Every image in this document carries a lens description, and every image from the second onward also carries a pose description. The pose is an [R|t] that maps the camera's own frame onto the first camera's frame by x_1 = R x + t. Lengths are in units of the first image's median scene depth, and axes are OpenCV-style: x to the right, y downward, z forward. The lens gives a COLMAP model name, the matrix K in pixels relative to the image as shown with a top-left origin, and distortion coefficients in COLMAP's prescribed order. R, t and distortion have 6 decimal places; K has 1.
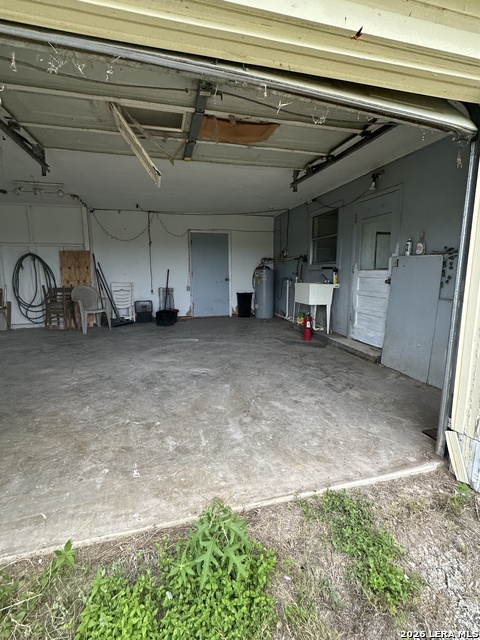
lens RADIAL K [[298.1, 0, 239.1], [0, 298.1, 319.5], [0, 0, 1]] dist [0.000902, -0.000294]
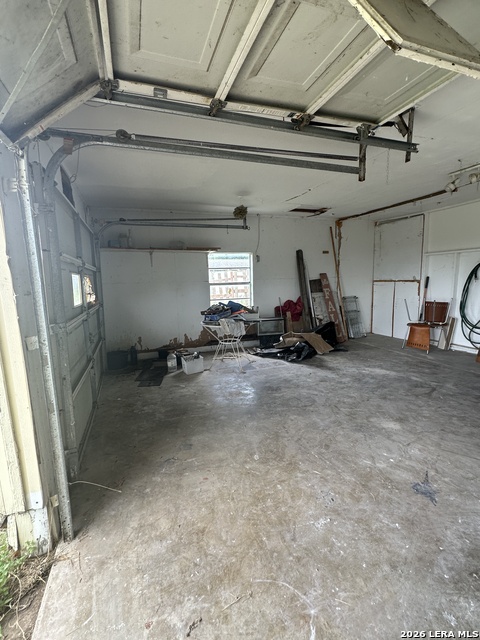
lens RADIAL K [[298.1, 0, 239.4], [0, 298.1, 317.3], [0, 0, 1]] dist [0.000902, -0.000294]
pose [[0.081252, 0.128521, -0.988373, 0.047996], [-0.128570, 0.984718, 0.117476, -0.159095], [0.988366, 0.117530, 0.096534, 0.588937]]
